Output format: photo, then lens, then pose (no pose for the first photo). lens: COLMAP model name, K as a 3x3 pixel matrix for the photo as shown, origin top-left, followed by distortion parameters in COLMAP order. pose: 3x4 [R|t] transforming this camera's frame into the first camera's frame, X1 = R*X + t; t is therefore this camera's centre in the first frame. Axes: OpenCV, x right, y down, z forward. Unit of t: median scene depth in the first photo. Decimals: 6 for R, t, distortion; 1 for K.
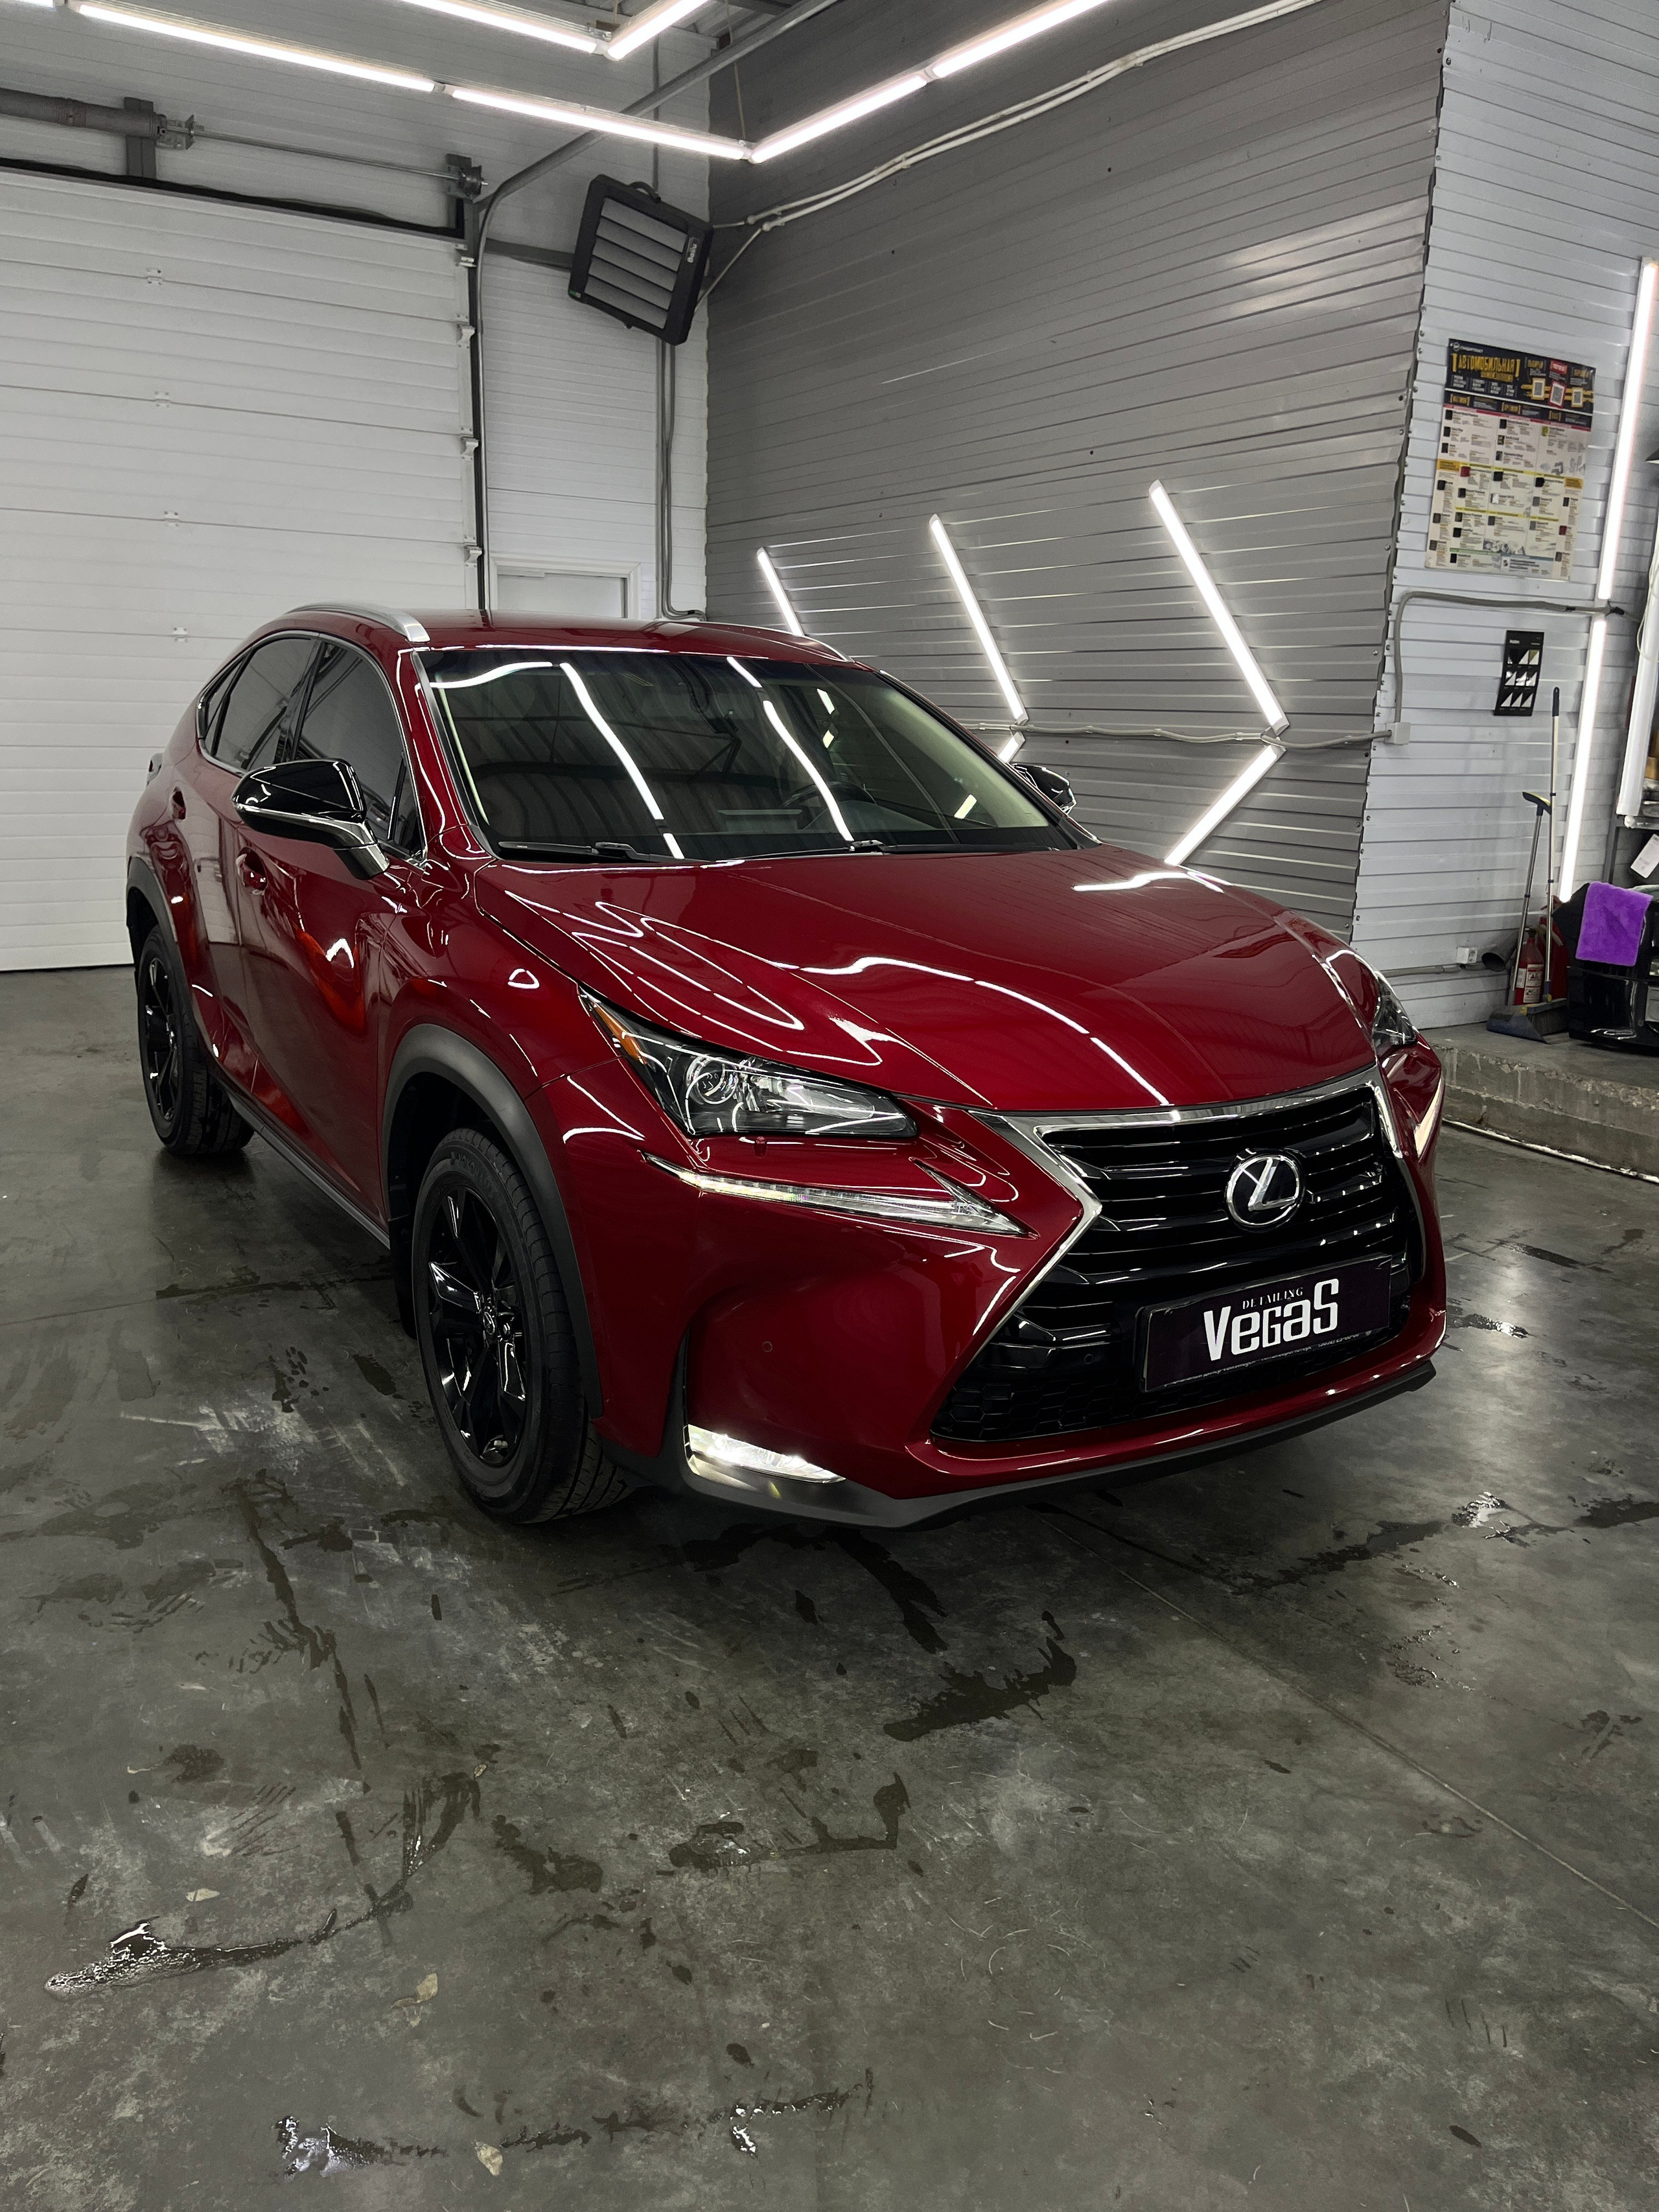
lens RADIAL K [[1692.8, 0, 860.2], [0, 1692.8, 1104.2], [0, 0, 1]] dist [0.065457, -0.086698]
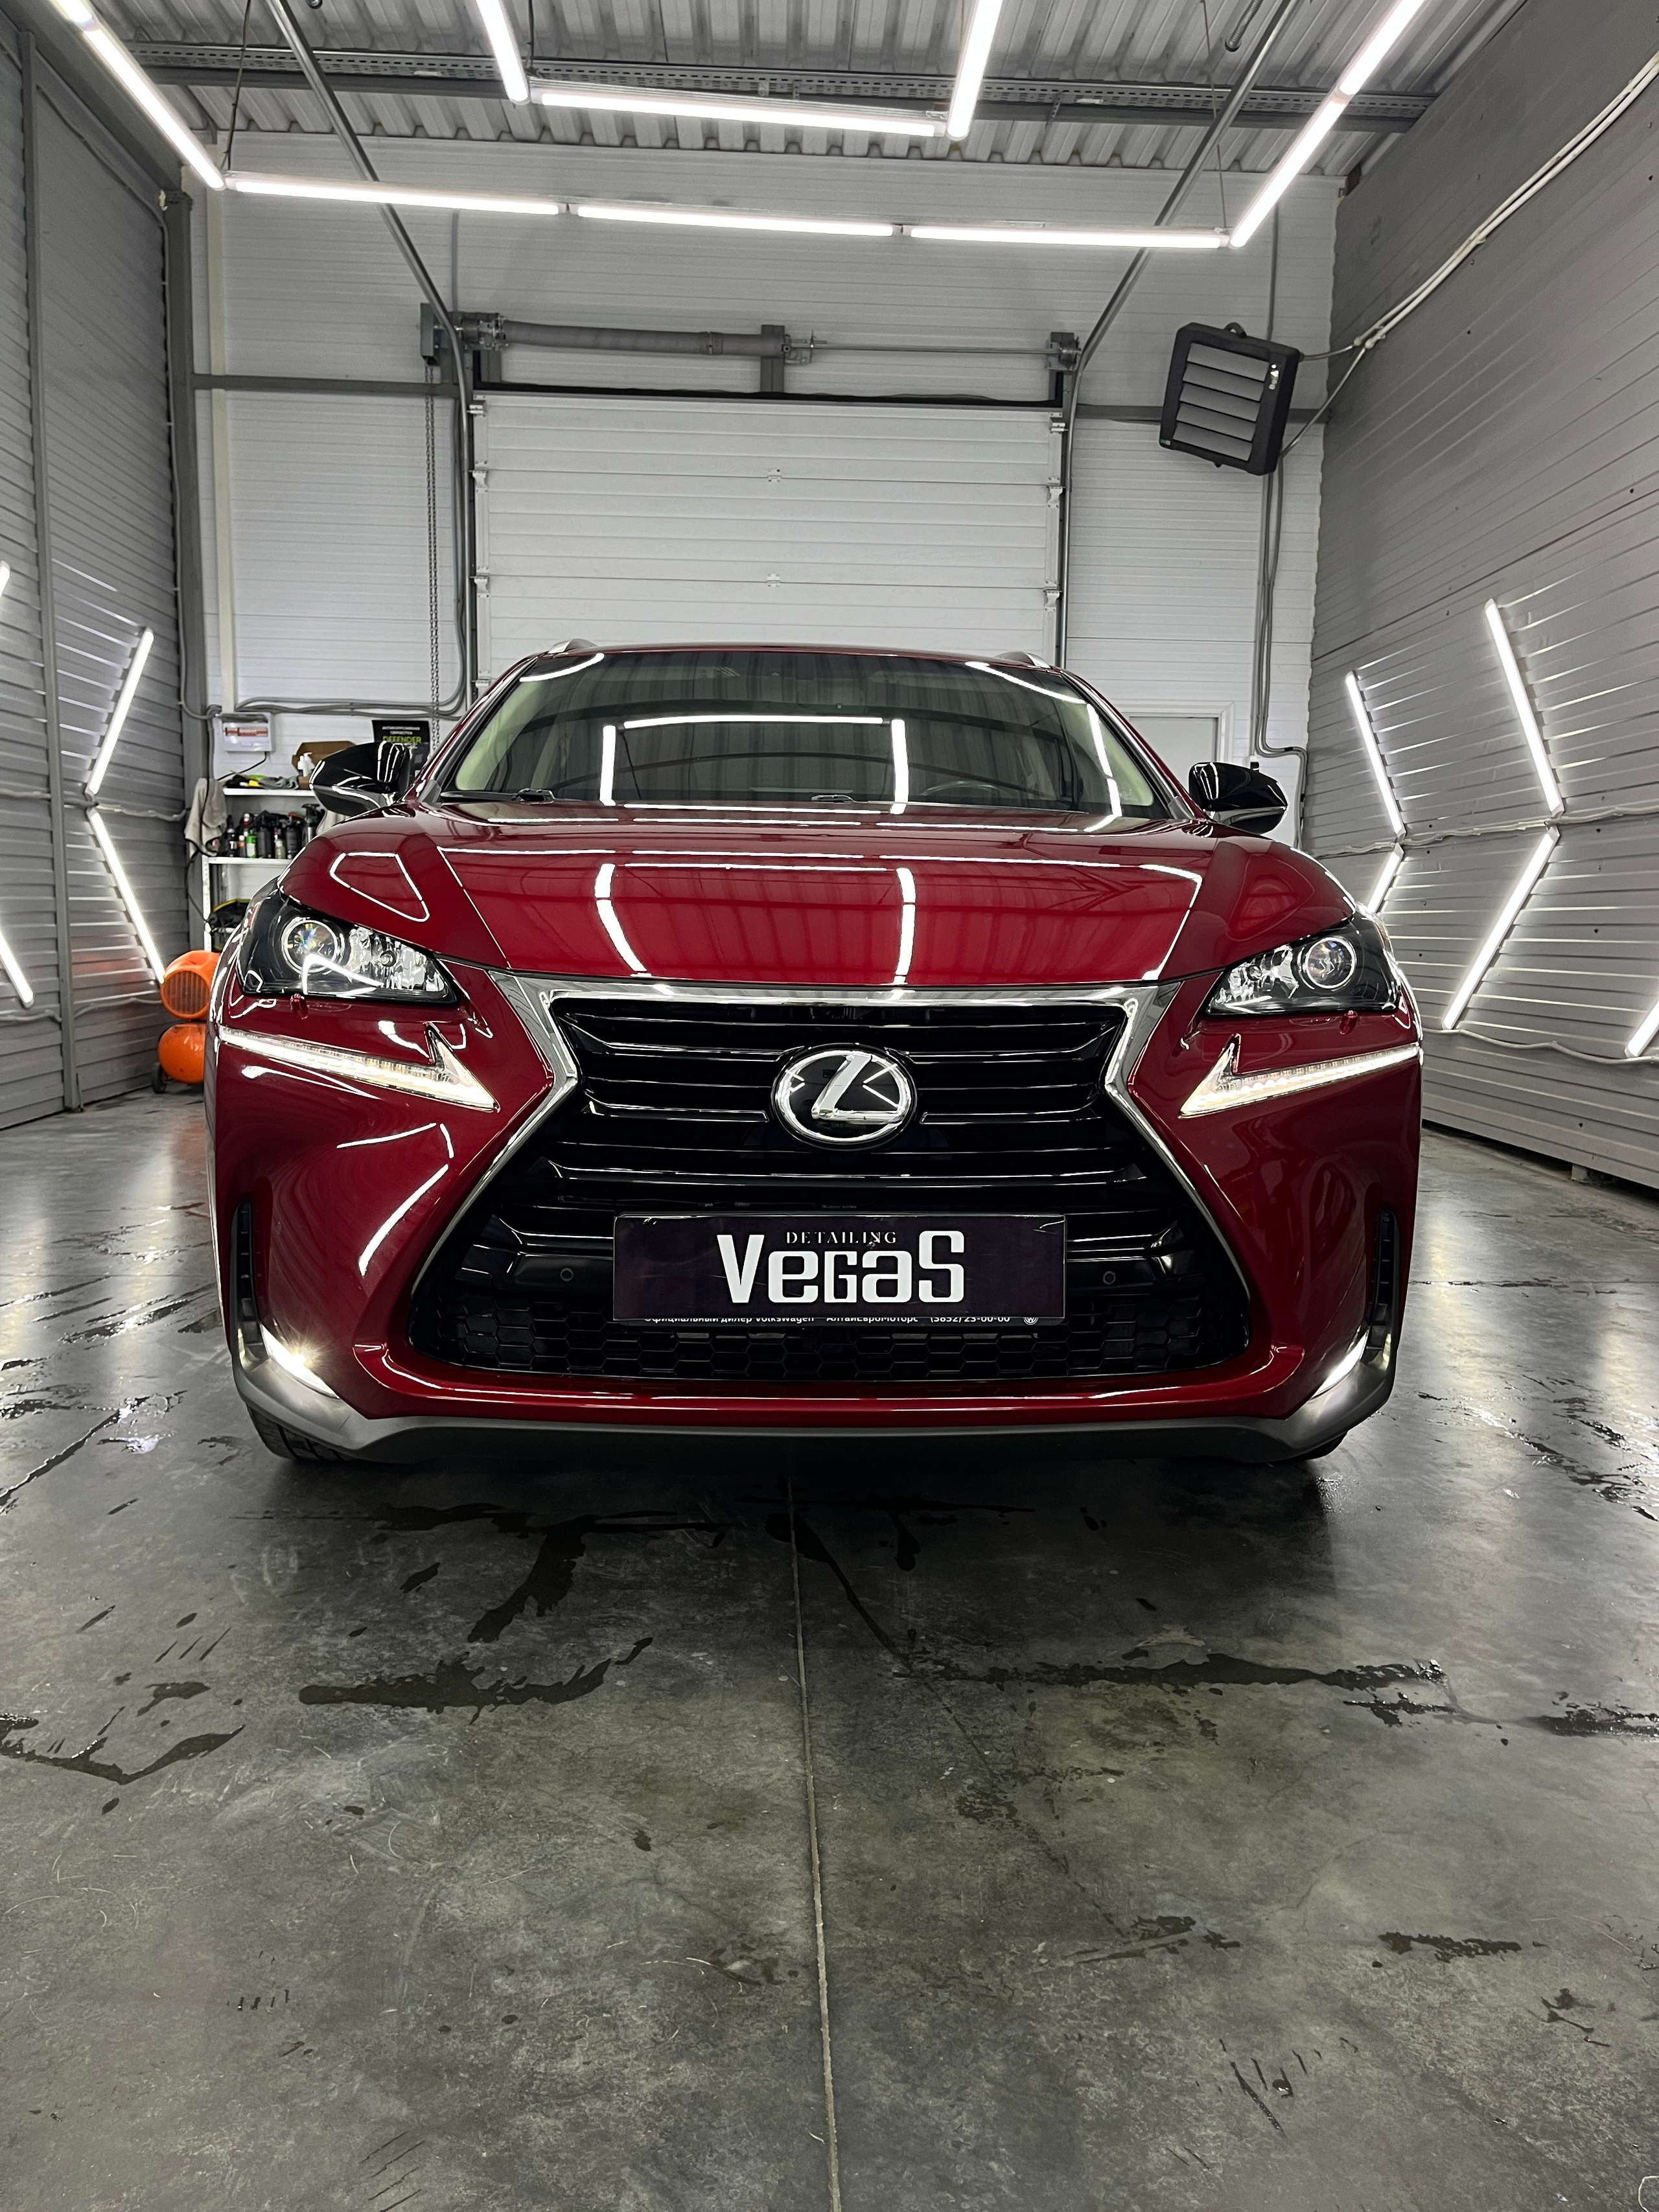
lens RADIAL K [[1692.8, 0, 849.6], [0, 1692.8, 1102.4], [0, 0, 1]] dist [0.065457, -0.086698]
pose [[0.867393, 0.040007, -0.496013, 0.289531], [-0.108557, 0.987969, -0.110149, 0.064087], [0.485639, 0.149388, 0.861300, 0.158814]]
